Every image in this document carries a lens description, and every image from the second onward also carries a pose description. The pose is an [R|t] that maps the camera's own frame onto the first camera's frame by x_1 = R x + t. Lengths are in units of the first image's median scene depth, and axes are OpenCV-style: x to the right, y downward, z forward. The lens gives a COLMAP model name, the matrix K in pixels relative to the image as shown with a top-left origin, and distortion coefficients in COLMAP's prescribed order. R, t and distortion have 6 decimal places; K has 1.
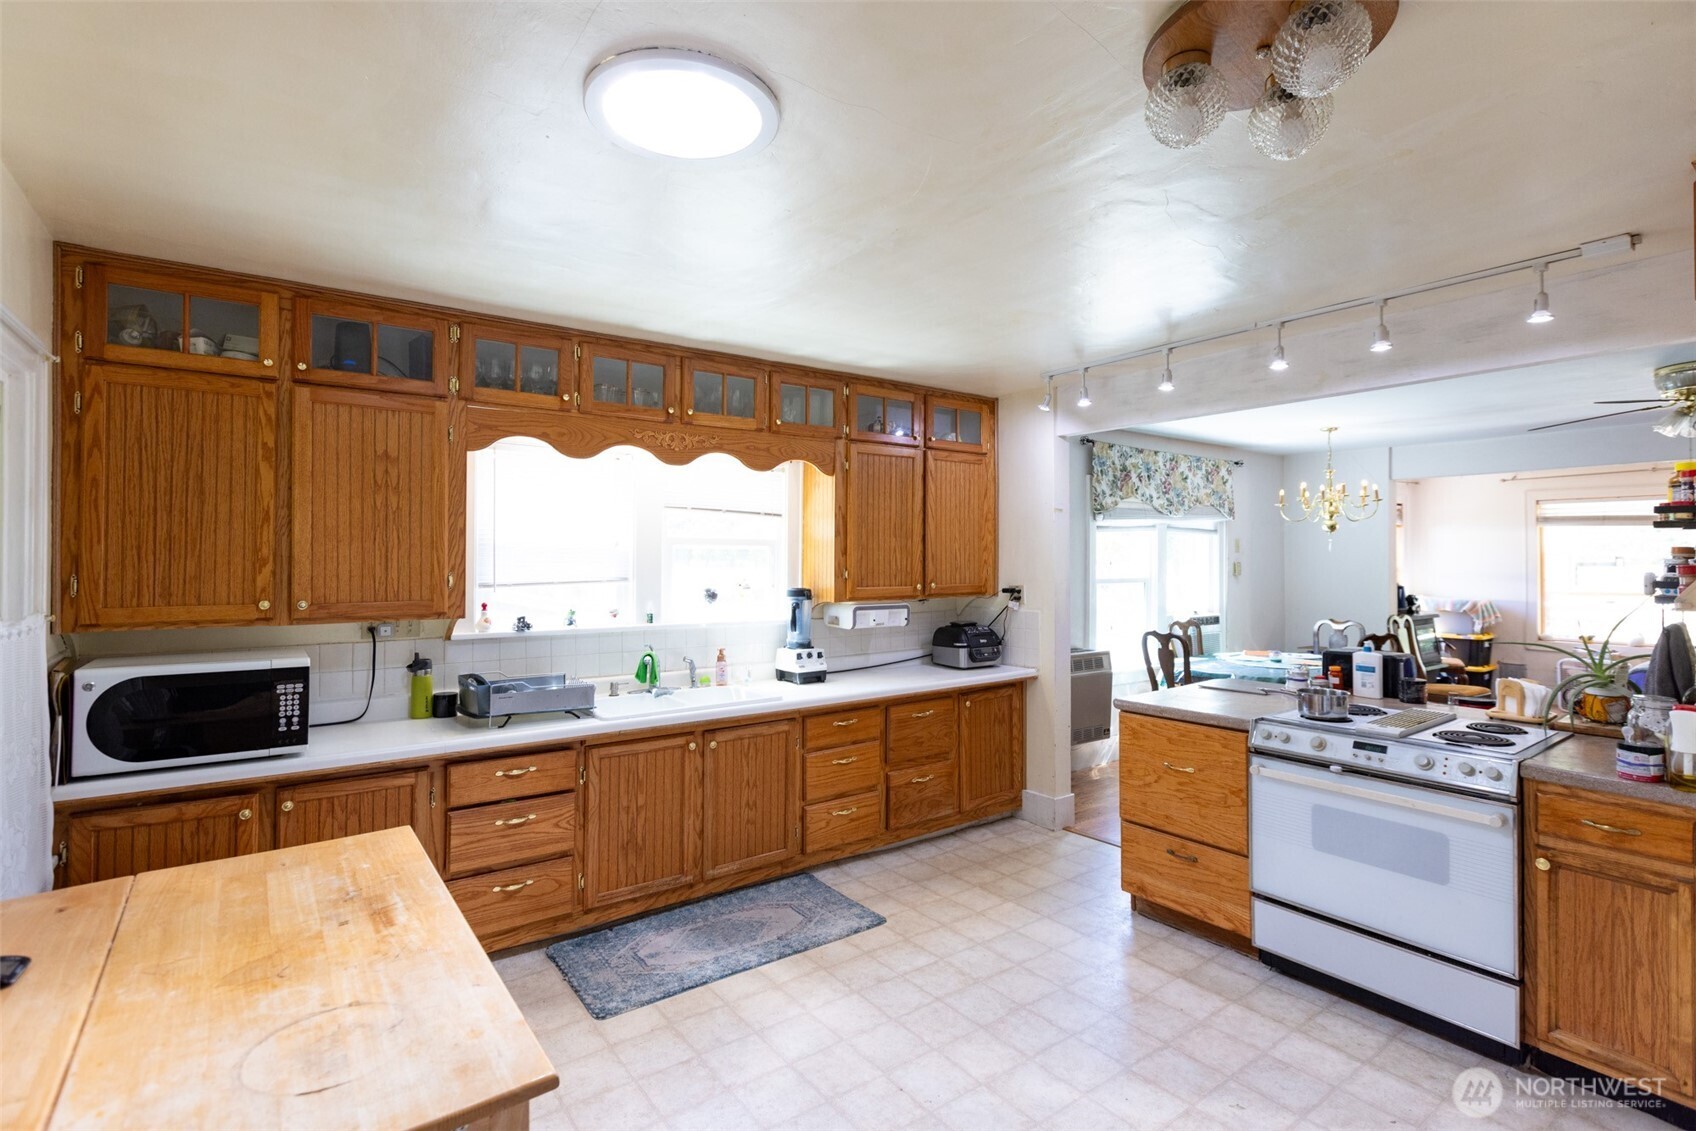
lens RADIAL K [[769.5, 0, 845.2], [0, 769.5, 545.2], [0, 0, 1]] dist [0.005962, 0.000503]
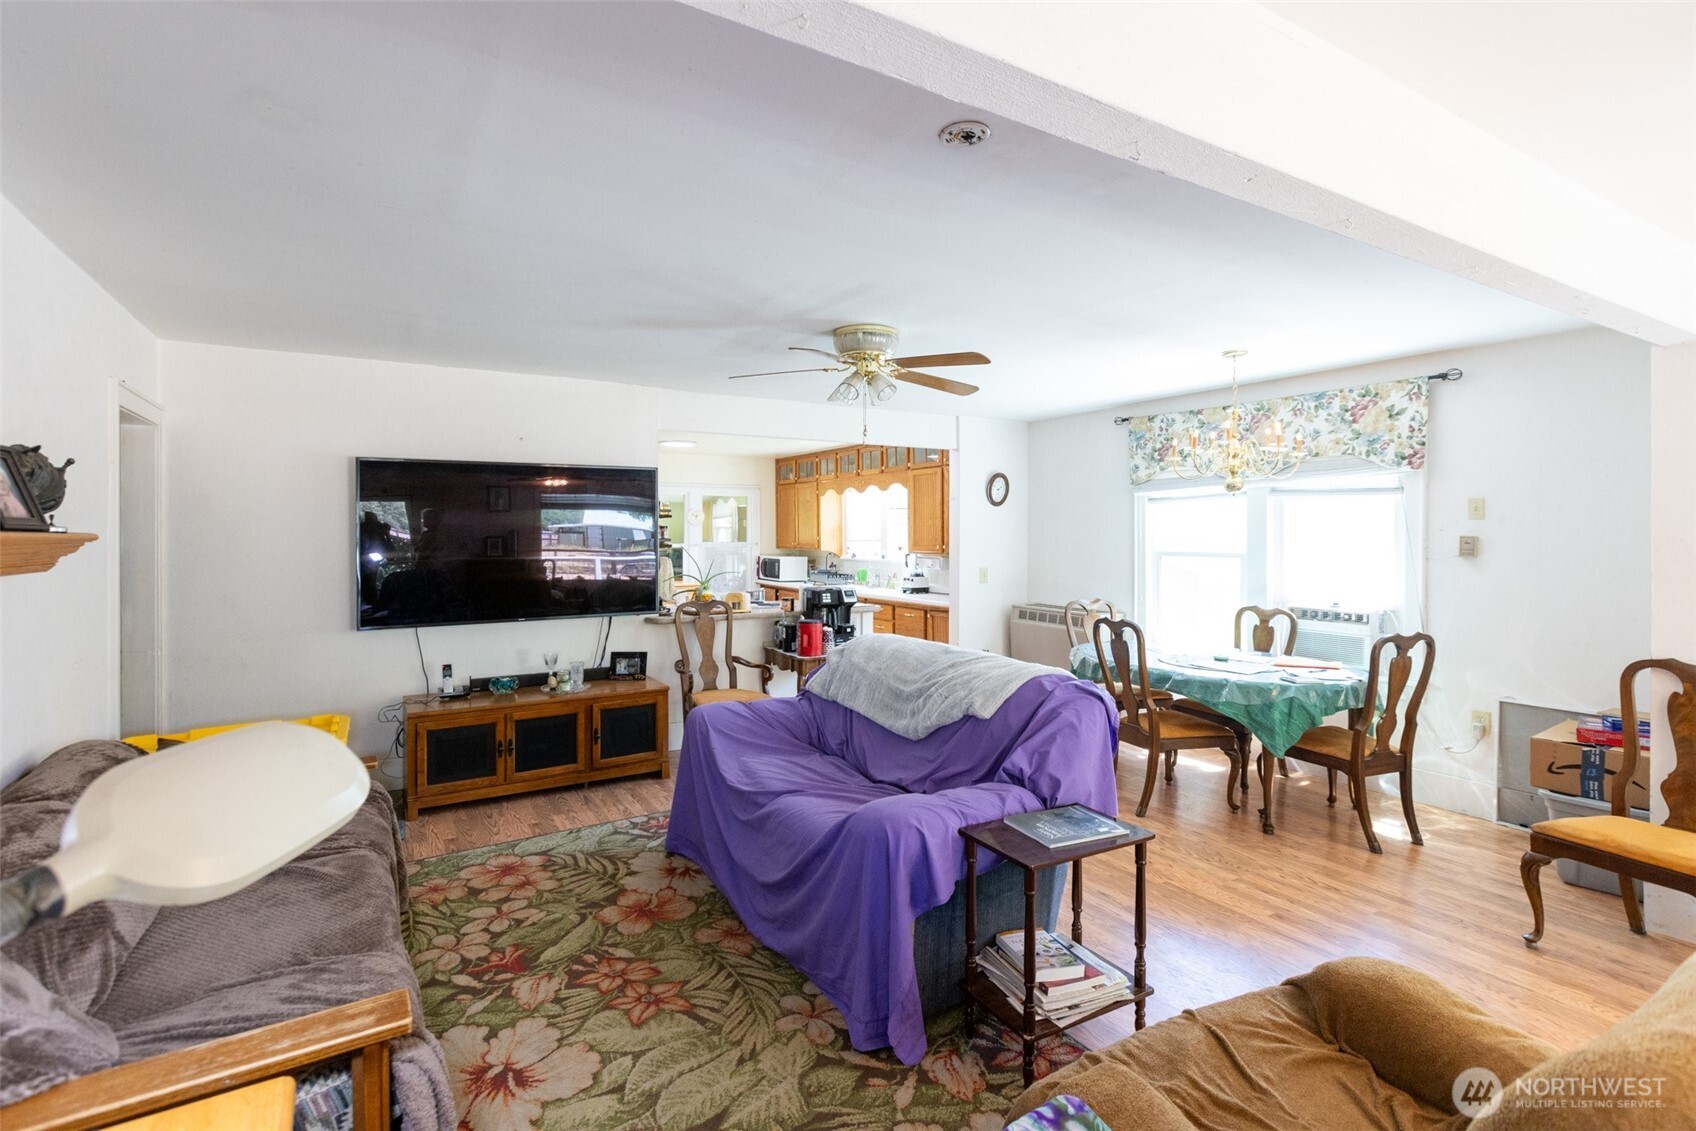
lens RADIAL K [[769.5, 0, 845.2], [0, 769.5, 545.2], [0, 0, 1]] dist [0.005962, 0.000503]
pose [[-0.057403, -0.000658, -0.998351, 1.366571], [-0.006746, 0.999977, -0.000271, 0.039204], [0.998328, 0.006719, -0.057406, 0.661743]]
